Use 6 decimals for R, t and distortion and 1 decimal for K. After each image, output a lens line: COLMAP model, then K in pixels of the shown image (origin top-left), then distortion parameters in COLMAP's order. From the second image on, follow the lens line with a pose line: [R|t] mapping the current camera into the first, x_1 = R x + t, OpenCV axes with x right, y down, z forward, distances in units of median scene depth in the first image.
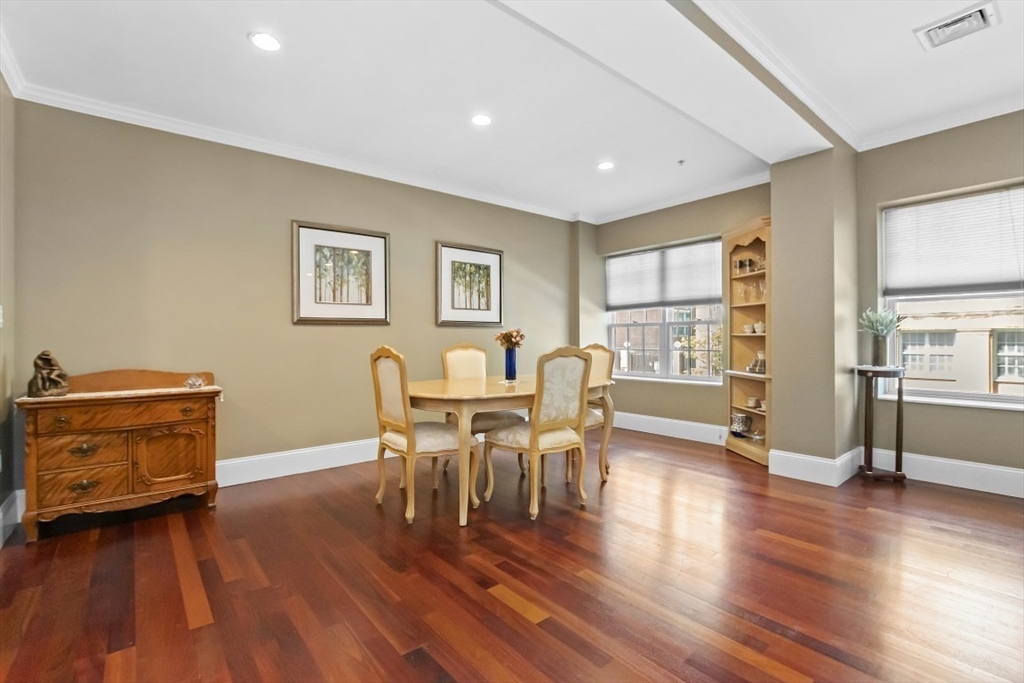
lens RADIAL K [[461.8, 0, 514.4], [0, 461.8, 335.2], [0, 0, 1]] dist [-0.016640, 0.000224]
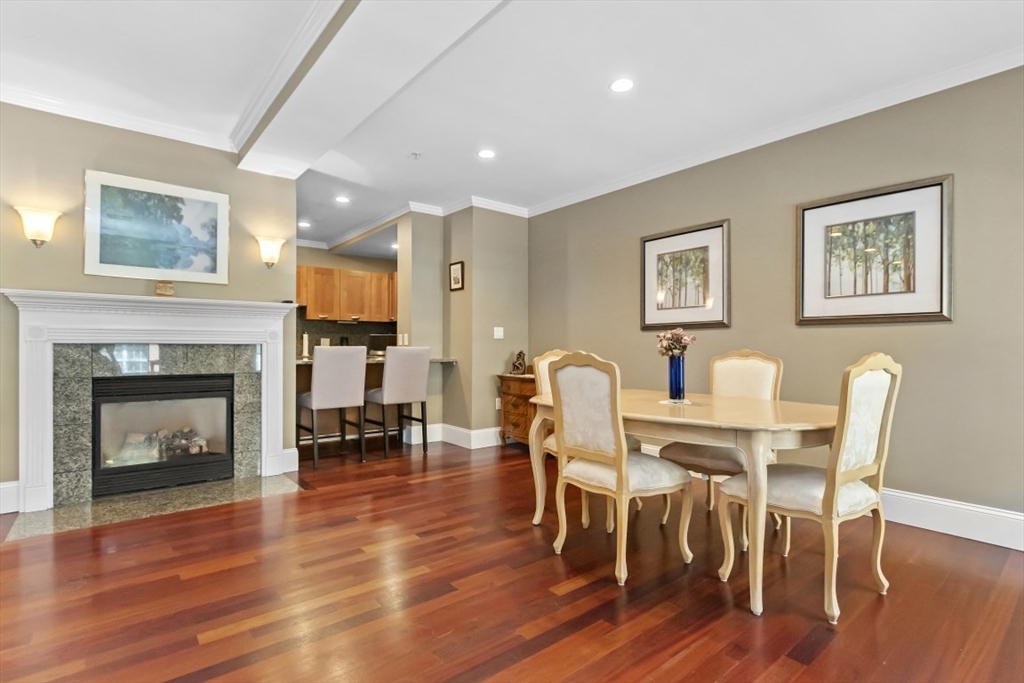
lens RADIAL K [[500.6, 0, 515.5], [0, 500.6, 343.7], [0, 0, 1]] dist [0.000851, 0.000518]
pose [[-0.003503, -0.001375, -0.999993, 0.704496], [0.008682, 0.999961, -0.001405, 0.006457], [0.999956, -0.008687, -0.003491, 0.665754]]
